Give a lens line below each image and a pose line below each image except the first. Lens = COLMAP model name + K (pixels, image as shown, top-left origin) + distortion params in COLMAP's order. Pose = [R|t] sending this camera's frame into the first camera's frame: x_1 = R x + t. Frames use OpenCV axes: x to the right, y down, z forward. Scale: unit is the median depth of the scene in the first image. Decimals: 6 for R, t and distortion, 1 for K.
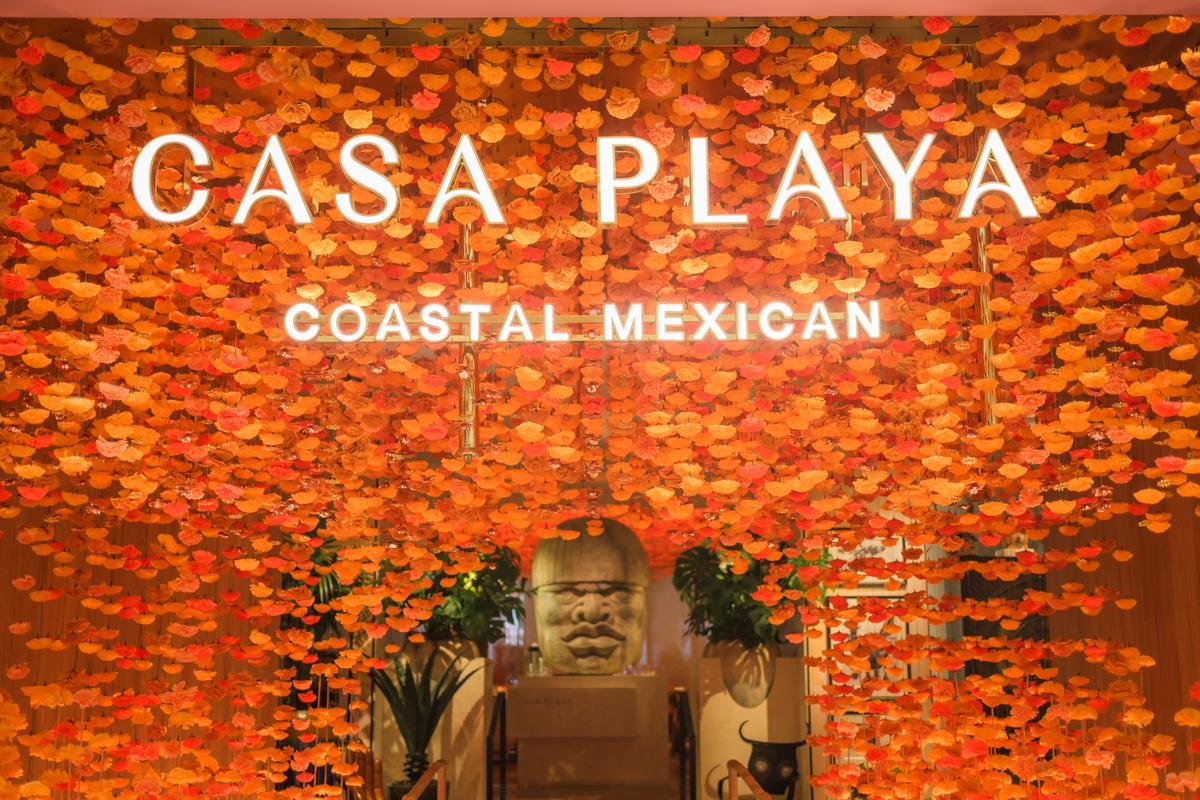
lens RADIAL K [[1420.9, 0, 601.7], [0, 1420.9, 400.4], [0, 0, 1]] dist [-0.021406, 0.000000]
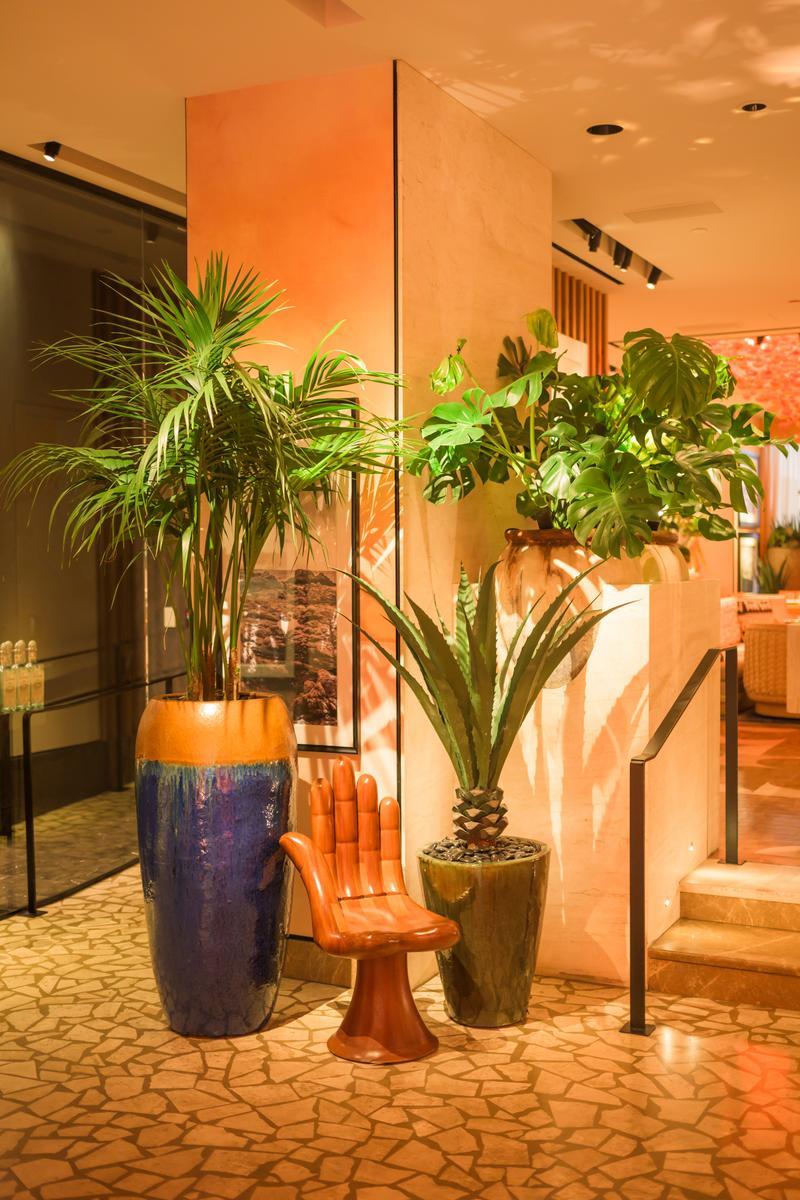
lens RADIAL K [[1420.9, 0, 399.5], [0, 1420.9, 598.1], [0, 0, 1]] dist [-0.021406, 0.000000]
pose [[0.906309, 0.018501, -0.422210, 0.036794], [0.071786, 0.977784, 0.196941, 0.079928], [0.416473, -0.208798, 0.884847, 0.503664]]
